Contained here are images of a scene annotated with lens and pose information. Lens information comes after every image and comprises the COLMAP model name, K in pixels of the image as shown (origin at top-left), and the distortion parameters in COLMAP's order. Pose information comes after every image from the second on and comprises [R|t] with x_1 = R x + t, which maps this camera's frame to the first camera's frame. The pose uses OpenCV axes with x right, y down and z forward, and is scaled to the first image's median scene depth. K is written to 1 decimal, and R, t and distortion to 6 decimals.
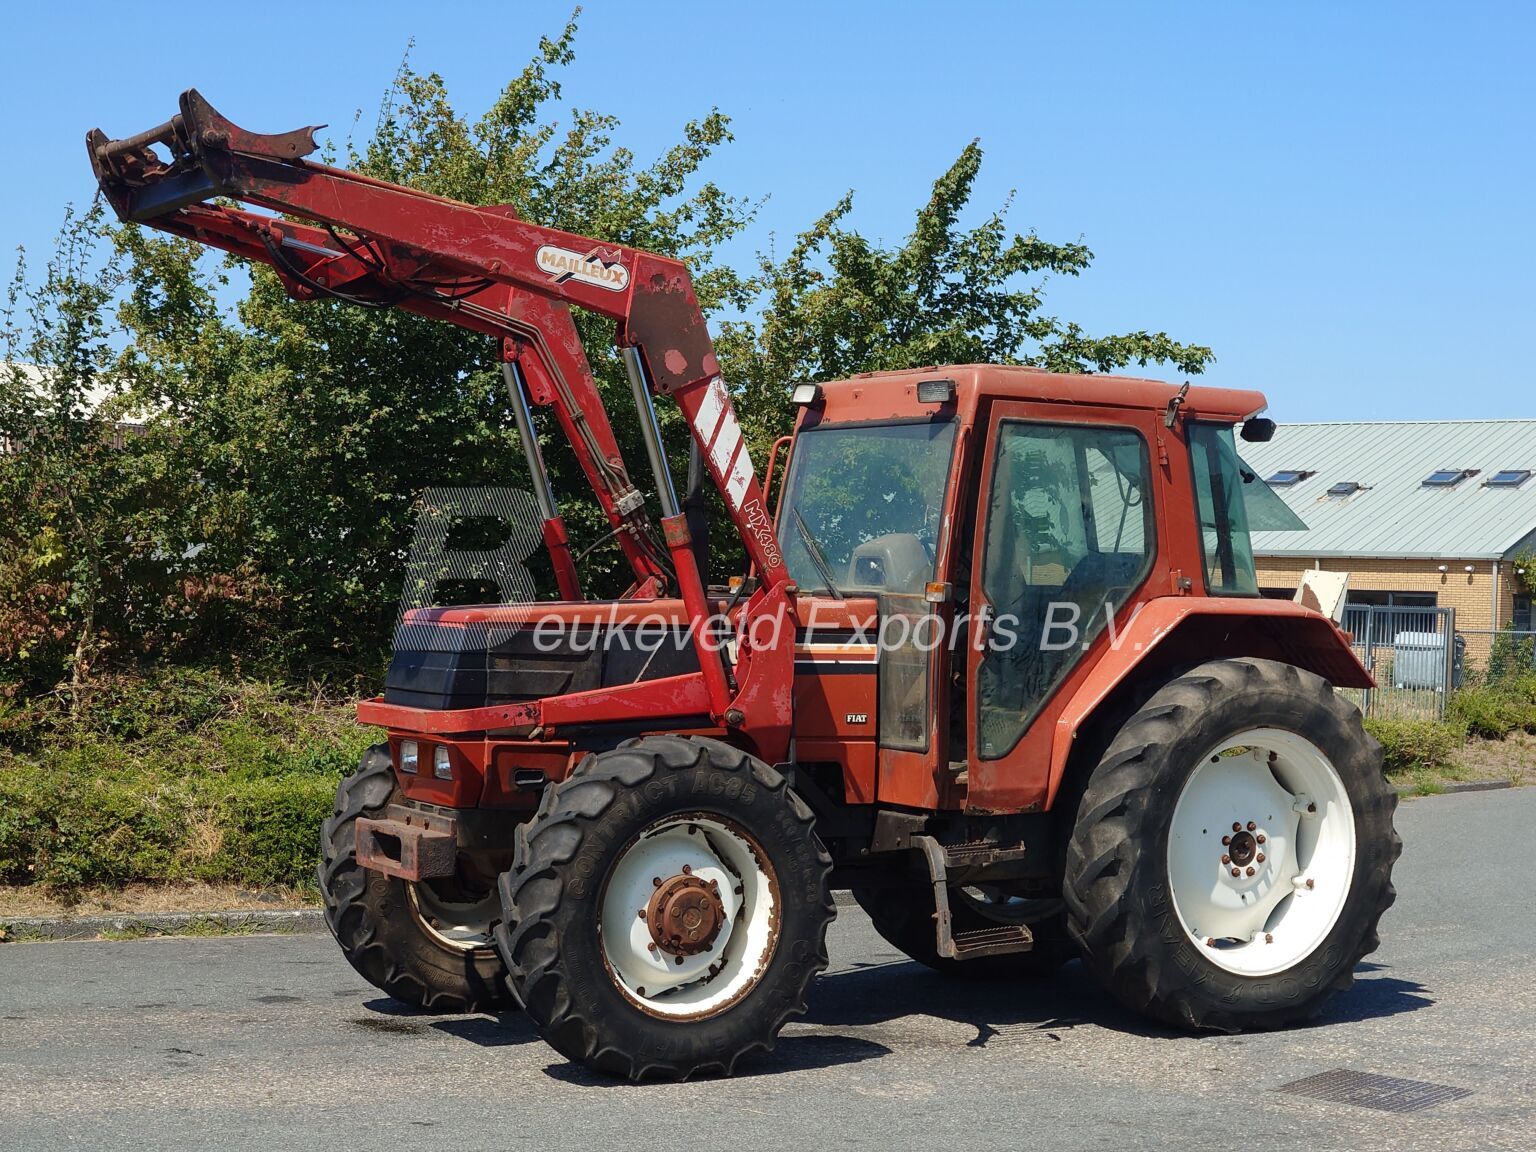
lens RADIAL K [[2598.4, 0, 768.0], [0, 2598.4, 576.0], [0, 0, 1]] dist [-0.026701, 0.199769]
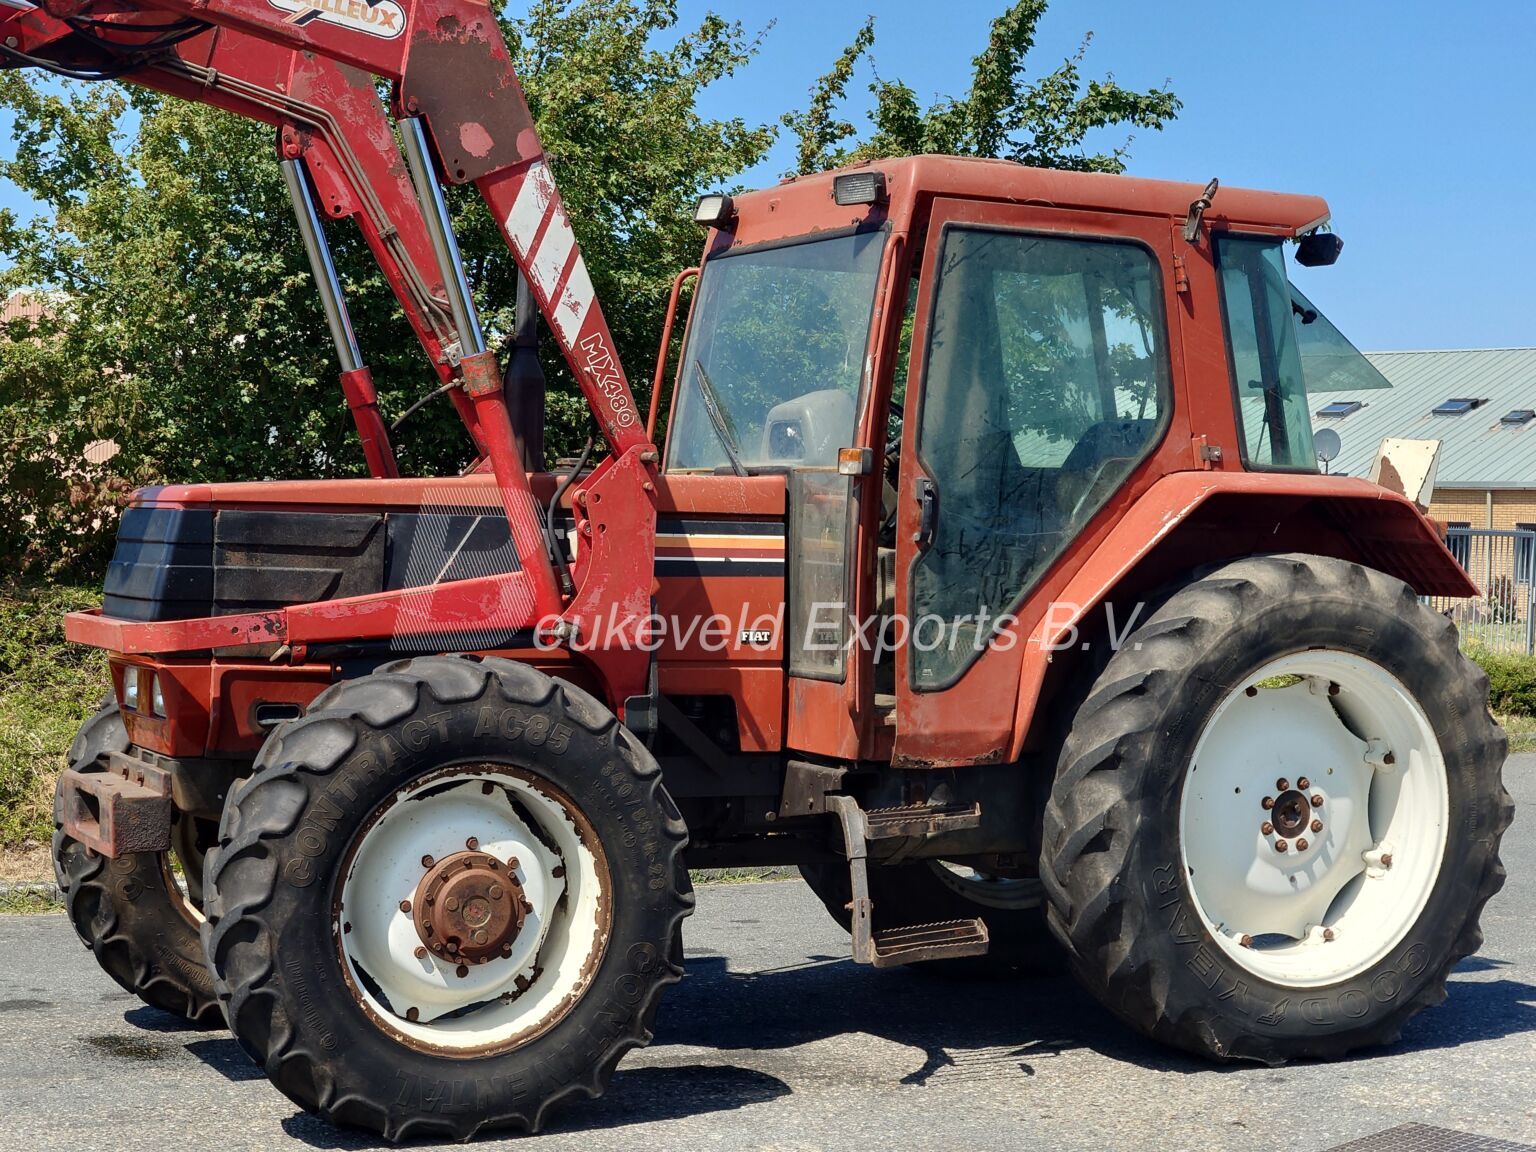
lens RADIAL K [[2598.4, 0, 768.0], [0, 2598.4, 576.0], [0, 0, 1]] dist [-0.026701, 0.199769]
pose [[0.997719, -0.002841, -0.067442, 0.087968], [0.004240, 0.999779, 0.020613, 0.022720], [0.067369, -0.020852, 0.997510, 0.267237]]
